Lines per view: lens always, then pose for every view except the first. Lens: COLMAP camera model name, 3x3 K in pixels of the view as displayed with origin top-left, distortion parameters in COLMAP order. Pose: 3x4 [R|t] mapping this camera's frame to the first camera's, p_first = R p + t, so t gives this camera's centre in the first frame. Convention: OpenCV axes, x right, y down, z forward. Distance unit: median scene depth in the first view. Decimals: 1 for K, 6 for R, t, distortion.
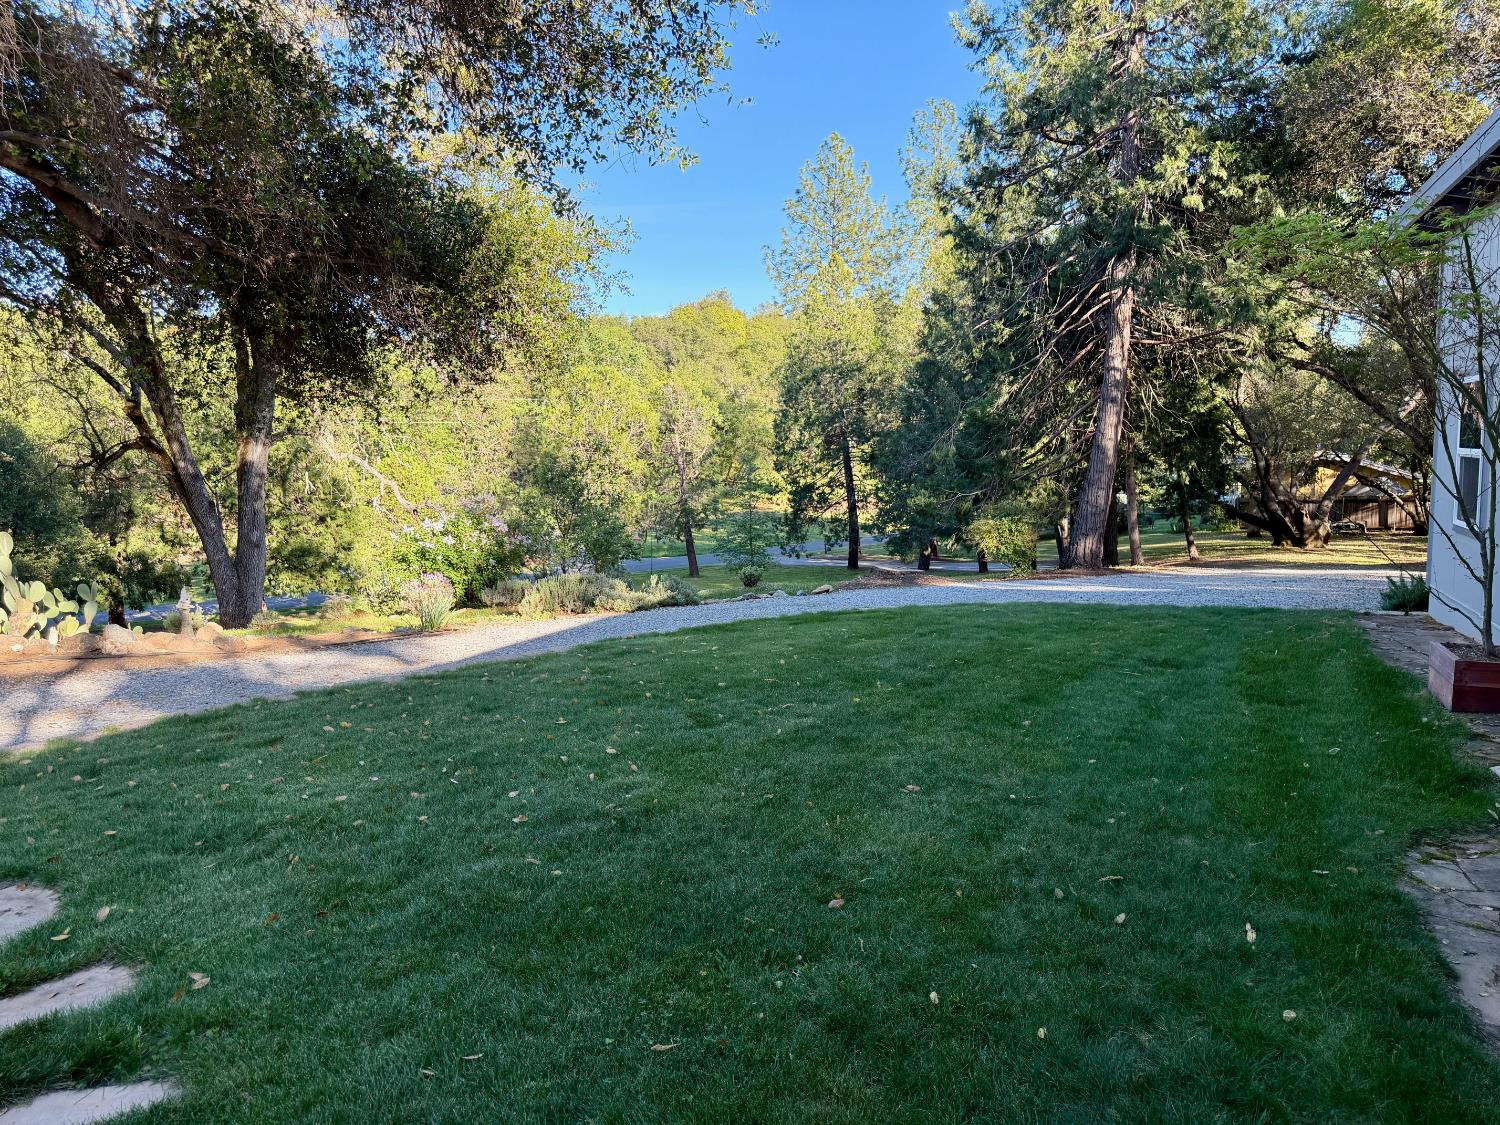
lens RADIAL K [[1034.0, 0, 750.0], [0, 1034.0, 562.5], [0, 0, 1]] dist [0.081887, -0.000405]
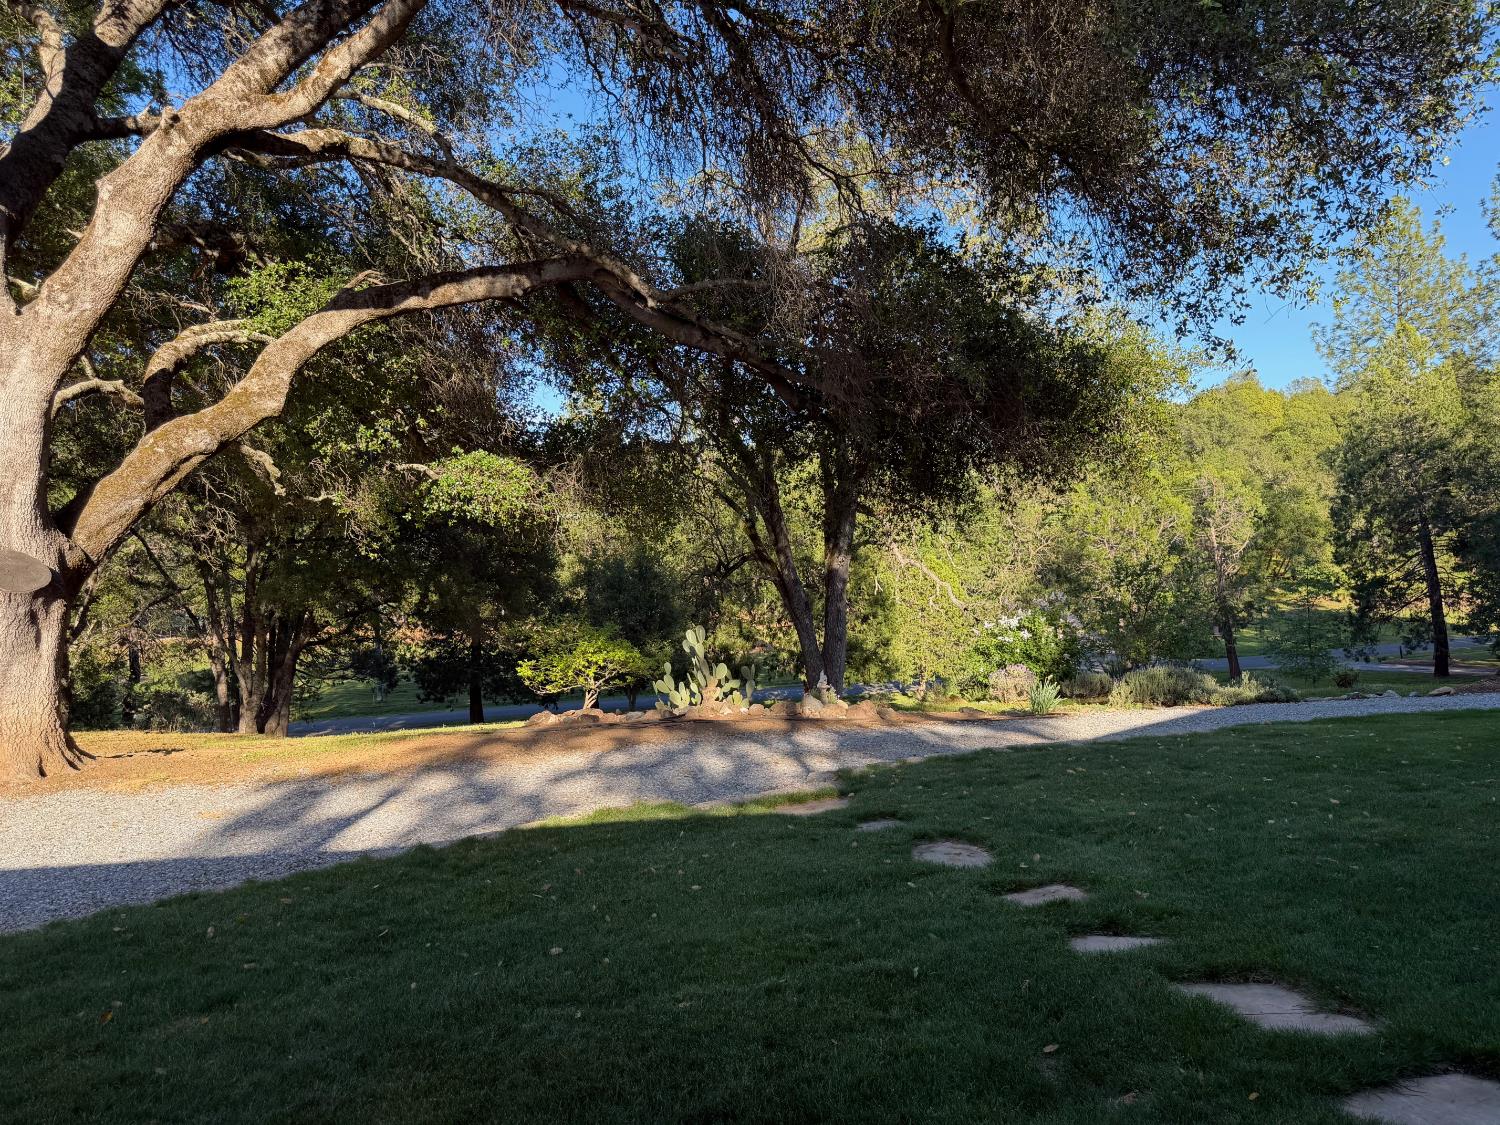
lens RADIAL K [[1040.8, 0, 749.9], [0, 1040.8, 554.7], [0, 0, 1]] dist [0.053964, -0.078183]
pose [[0.891257, -0.026274, -0.452737, -0.015390], [-0.020138, 0.995043, -0.097390, 0.002300], [0.453051, 0.095916, 0.886309, -0.036902]]
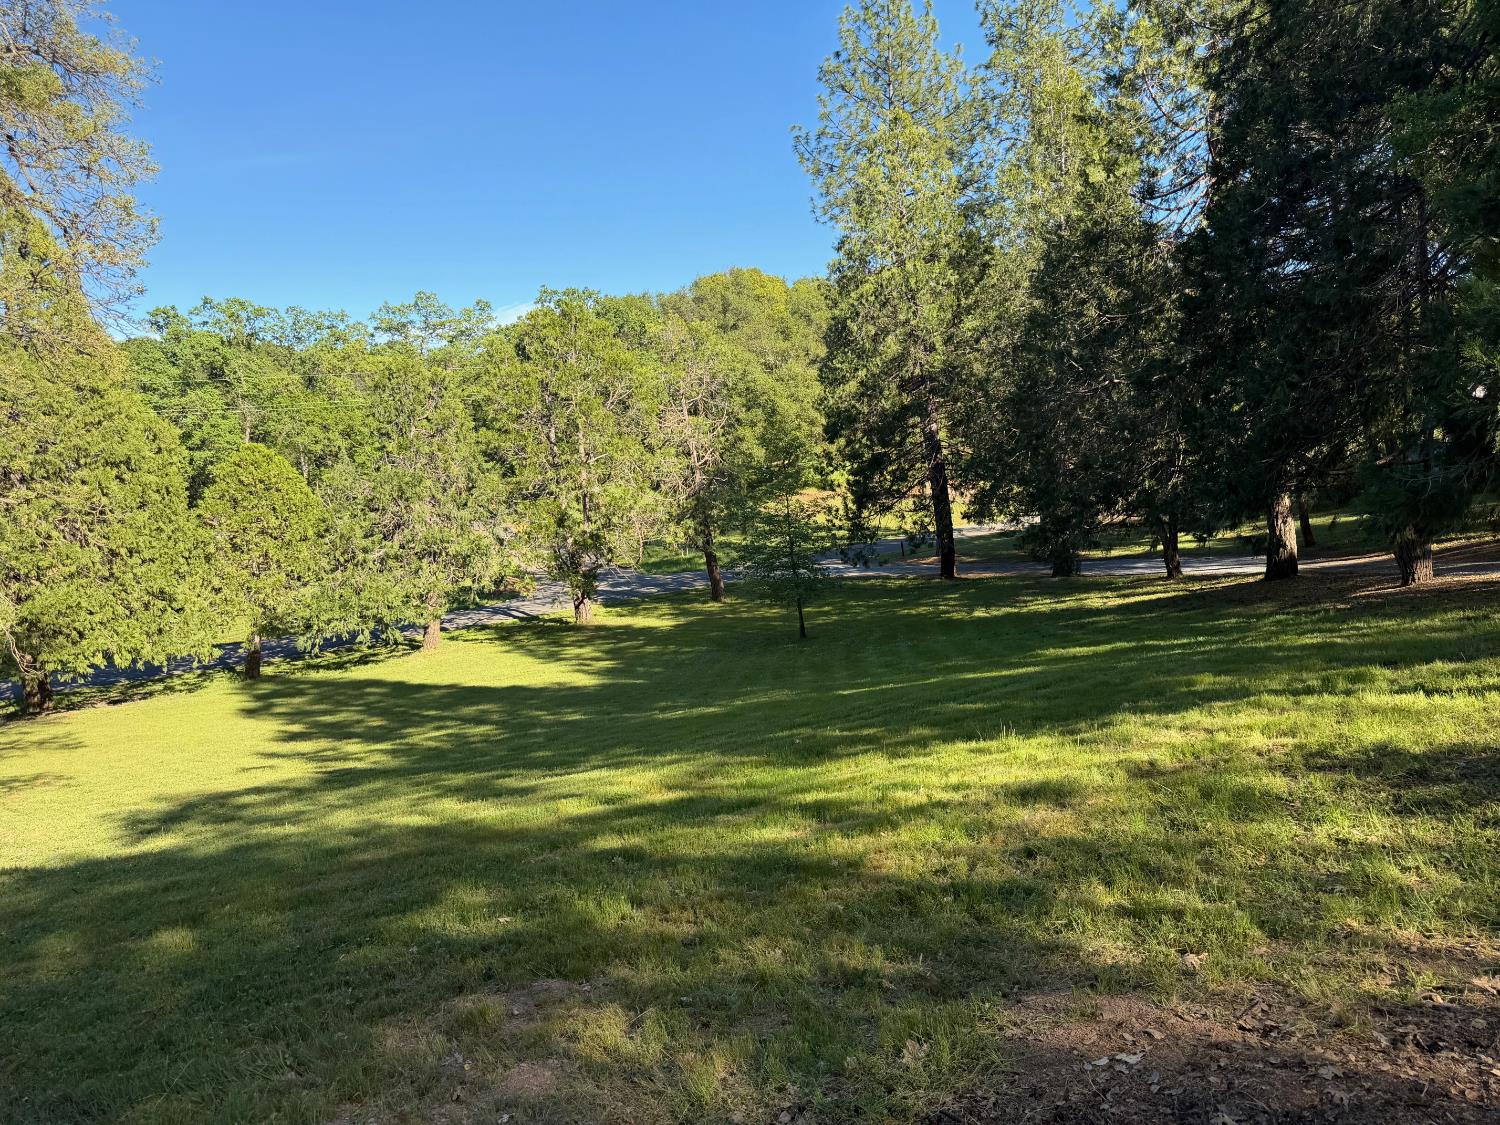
lens RADIAL K [[1040.8, 0, 749.9], [0, 1040.8, 554.7], [0, 0, 1]] dist [0.053964, -0.078183]
pose [[0.996520, -0.058184, -0.059695, 0.011498], [0.057651, 0.998280, -0.010622, -0.010091], [0.060210, 0.007144, 0.998160, 0.330937]]
